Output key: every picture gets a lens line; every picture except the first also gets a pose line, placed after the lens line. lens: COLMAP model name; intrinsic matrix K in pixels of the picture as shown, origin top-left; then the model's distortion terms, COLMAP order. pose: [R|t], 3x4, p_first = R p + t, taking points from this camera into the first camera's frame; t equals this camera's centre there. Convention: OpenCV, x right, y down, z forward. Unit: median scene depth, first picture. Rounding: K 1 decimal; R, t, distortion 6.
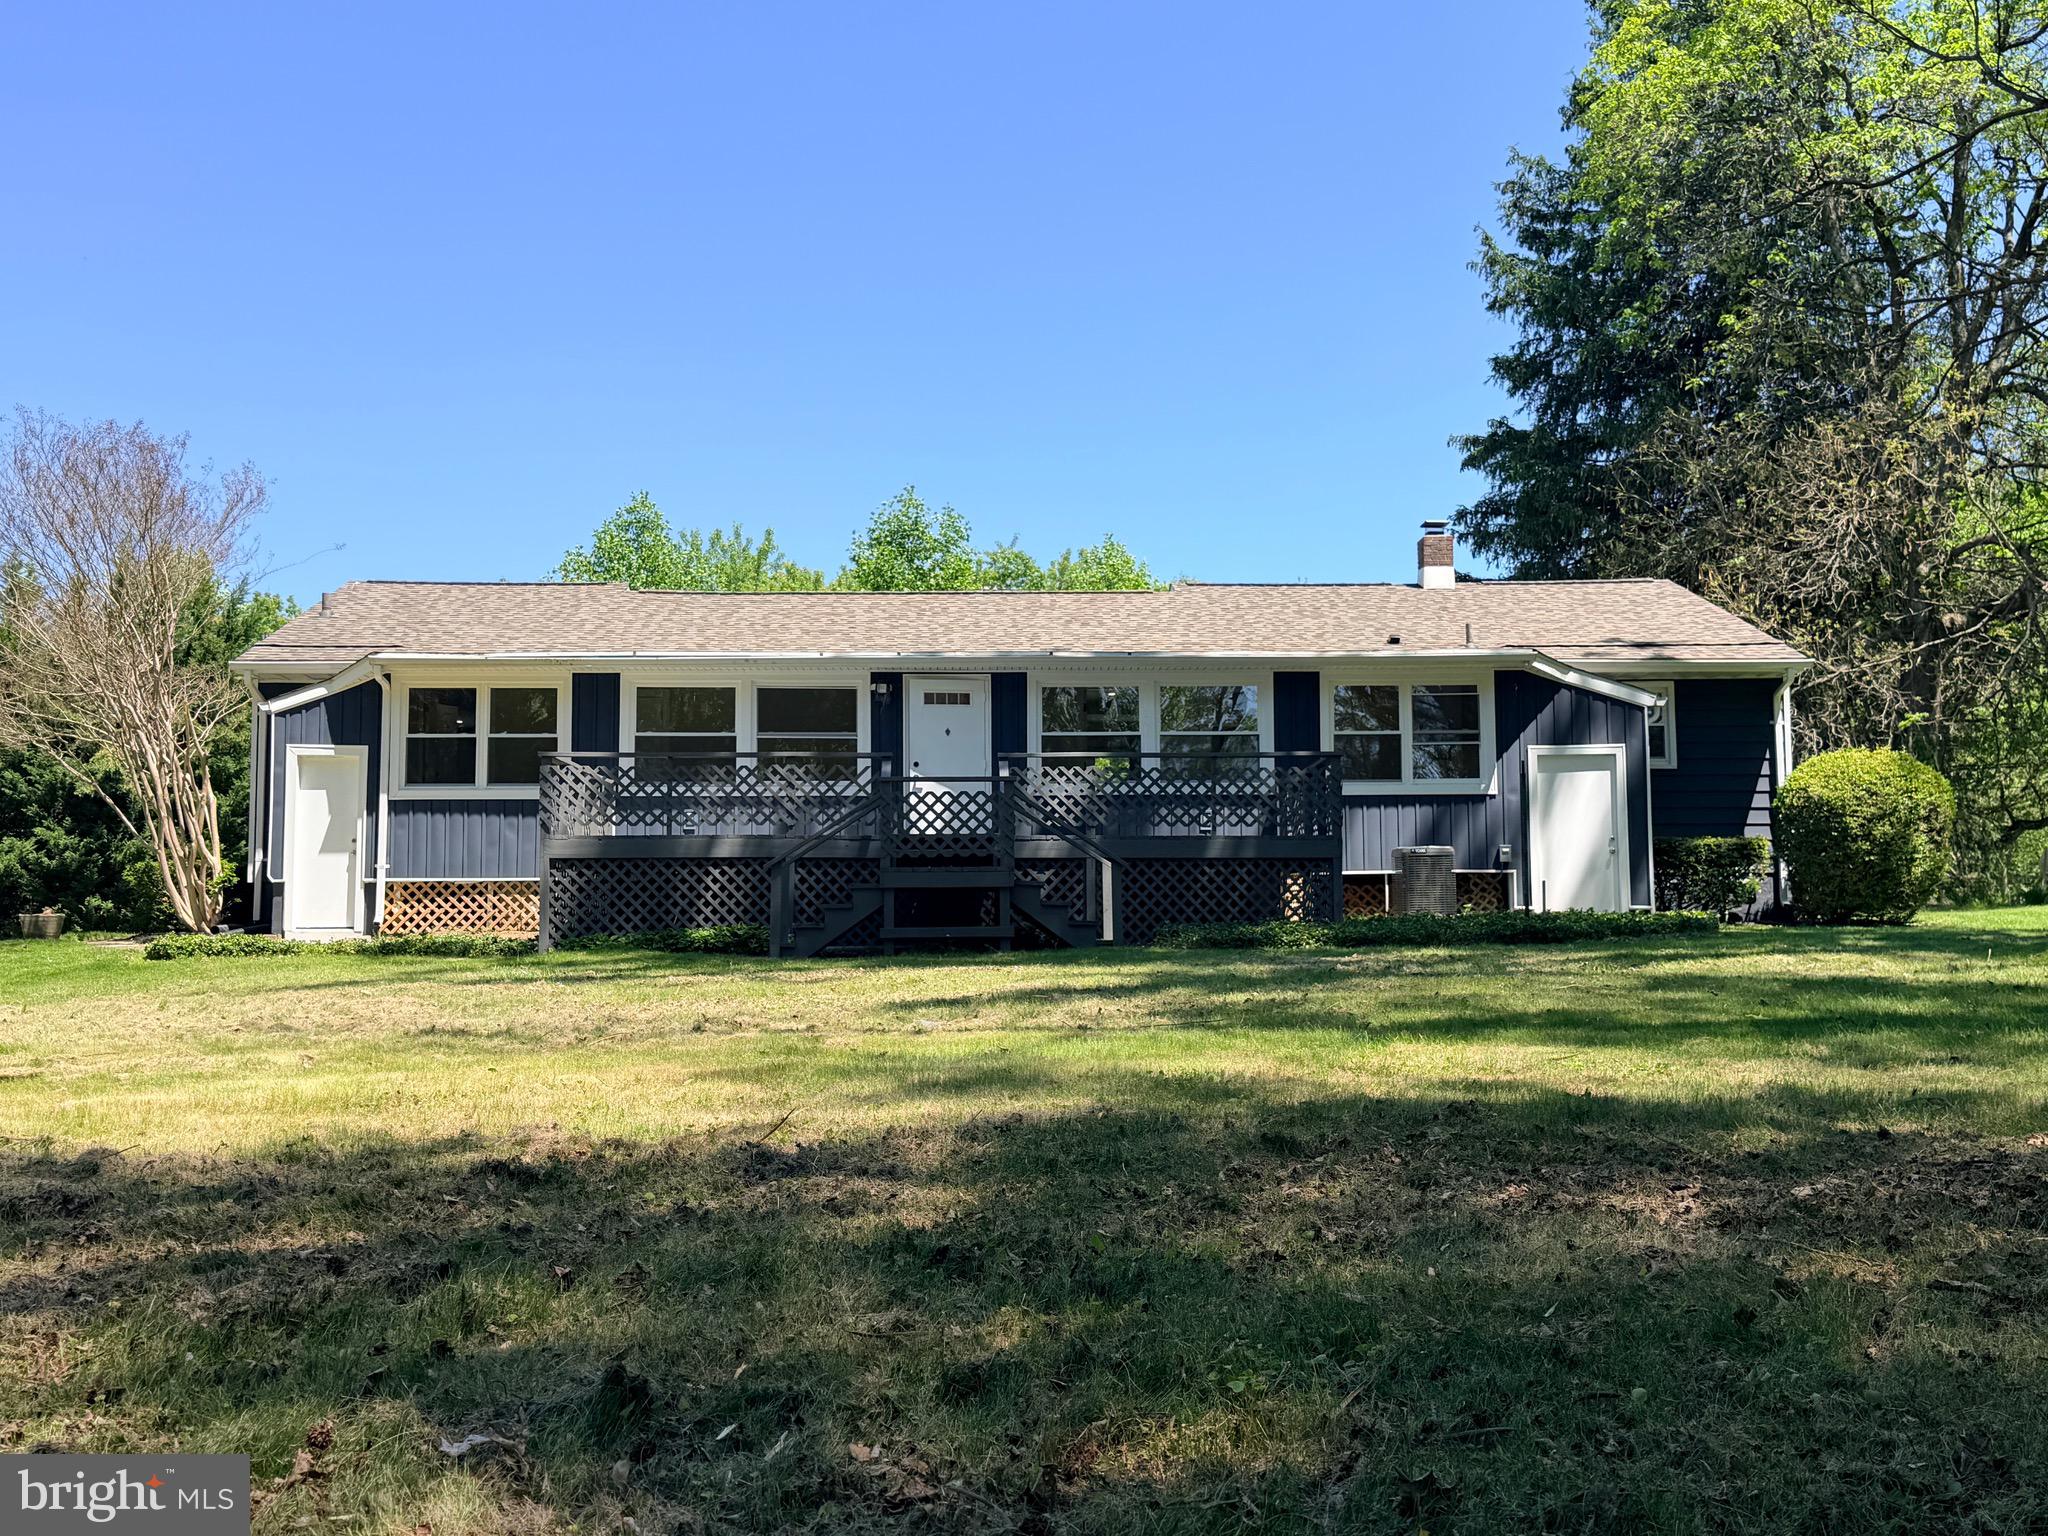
lens RADIAL K [[2145.1, 0, 1024.4], [0, 2145.1, 787.3], [0, 0, 1]] dist [0.194516, -0.418413]
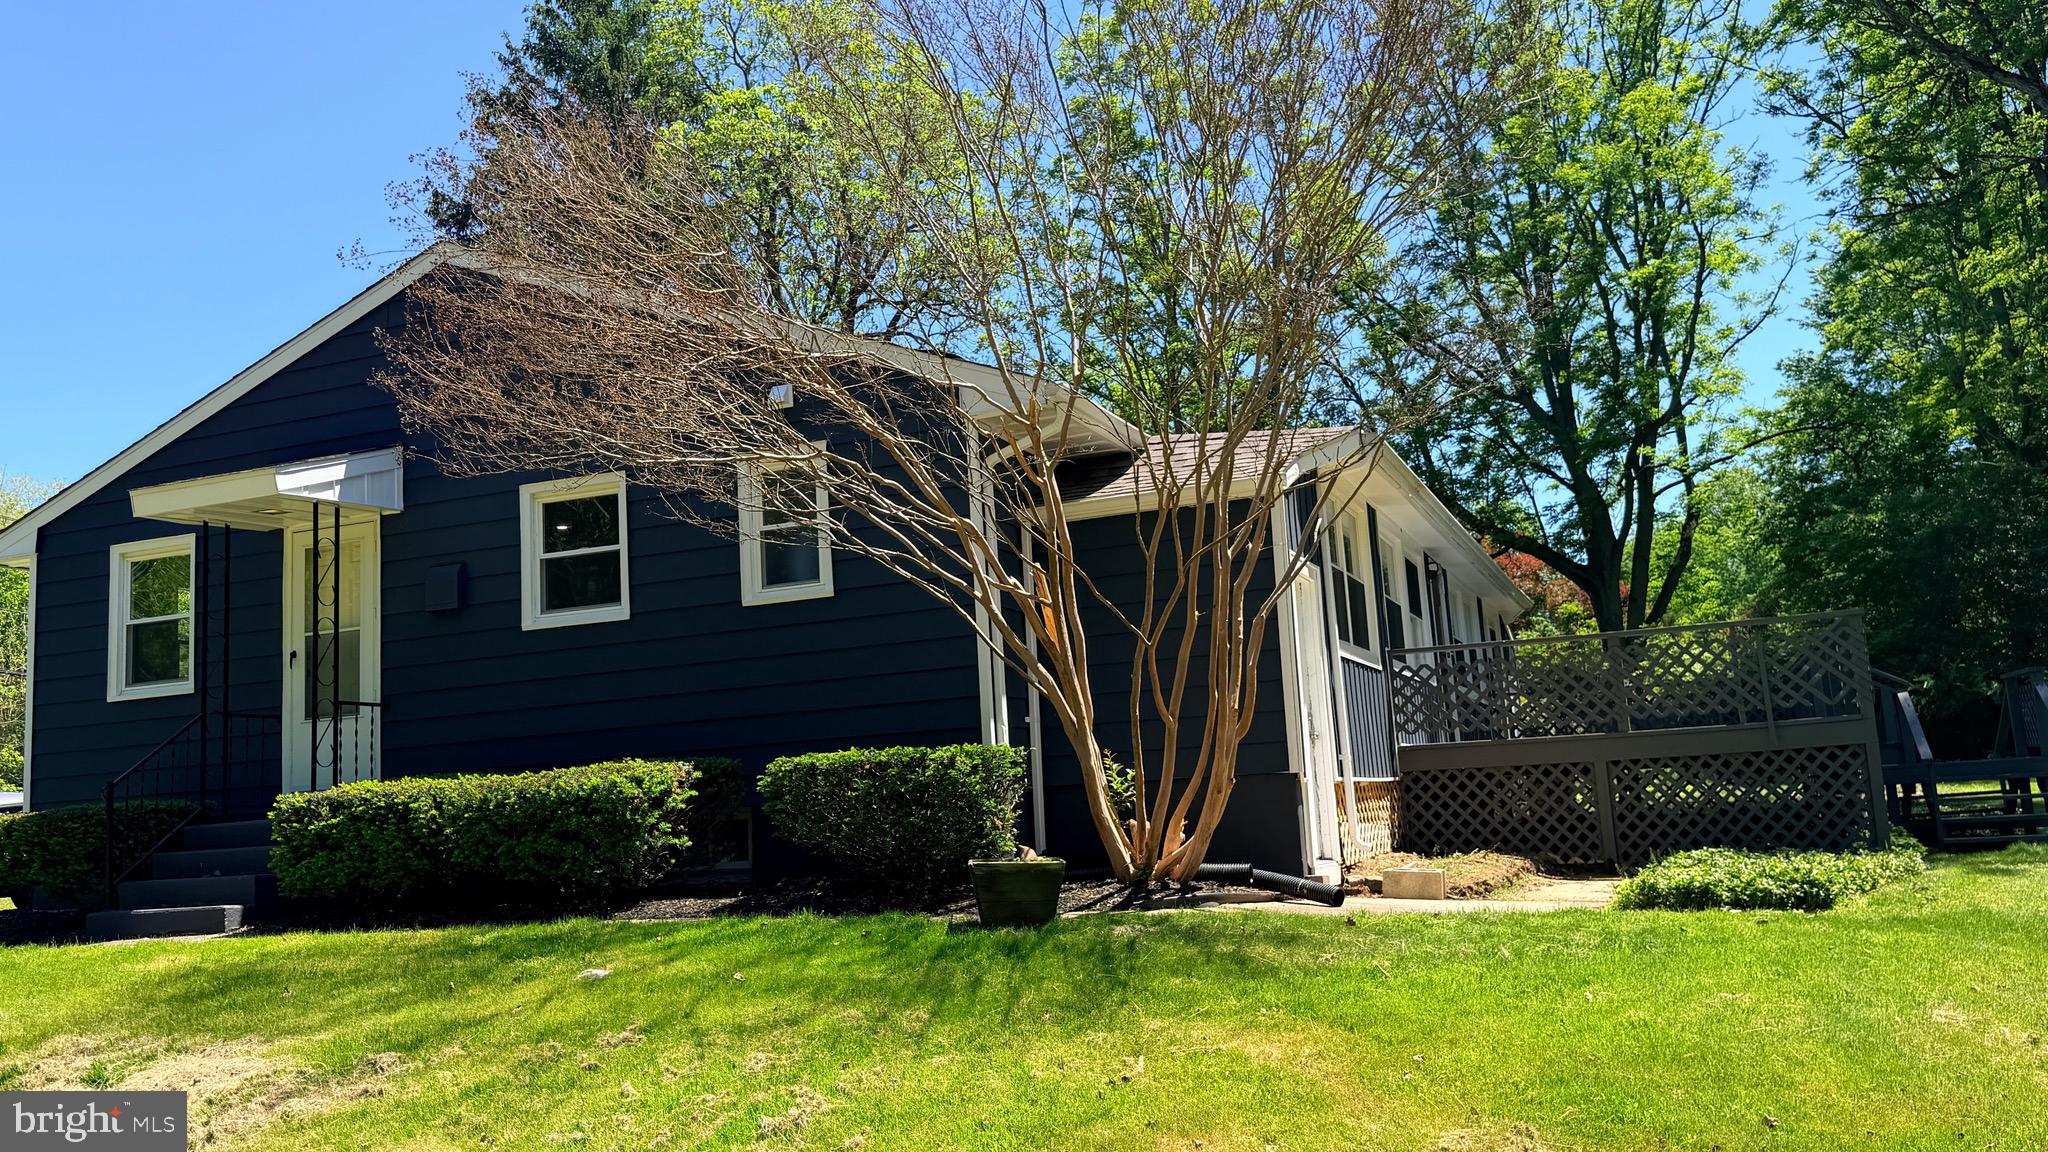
lens RADIAL K [[1624.1, 0, 1024.0], [0, 1624.1, 576.0], [0, 0, 1]] dist [0.179618, -0.377705]
pose [[0.407787, 0.110368, 0.906382, -0.757814], [-0.021728, 0.993560, -0.111207, 0.038034], [-0.912818, 0.025655, 0.407559, 0.869883]]
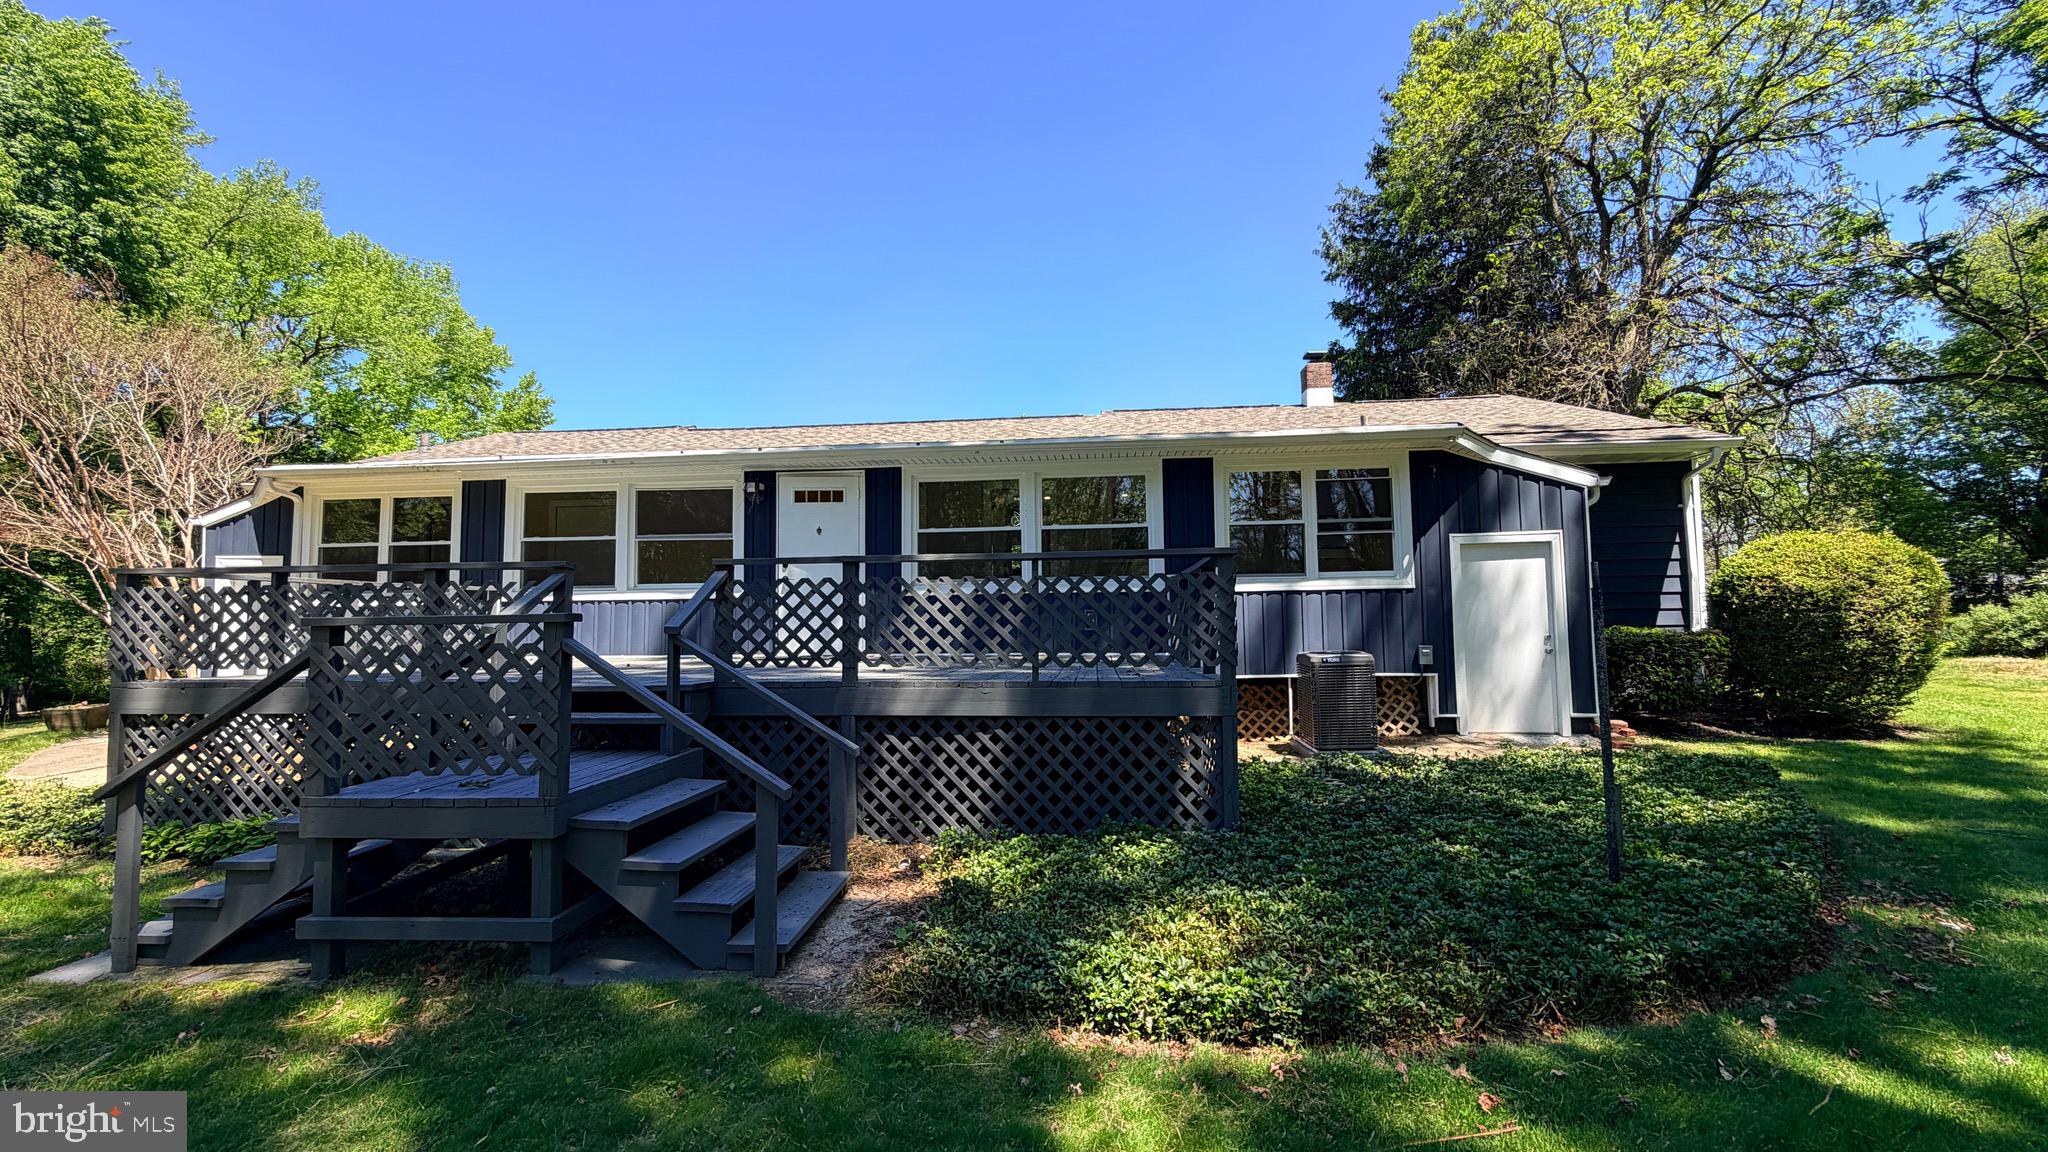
lens RADIAL K [[790.0, 0, 1024.0], [0, 790.0, 576.0], [0, 0, 1]] dist [-0.000034, 0.000060]
pose [[0.992088, -0.013065, -0.124861, 0.098606], [0.016608, 0.999487, 0.027375, -0.013687], [0.124439, -0.029232, 0.991797, 0.655904]]
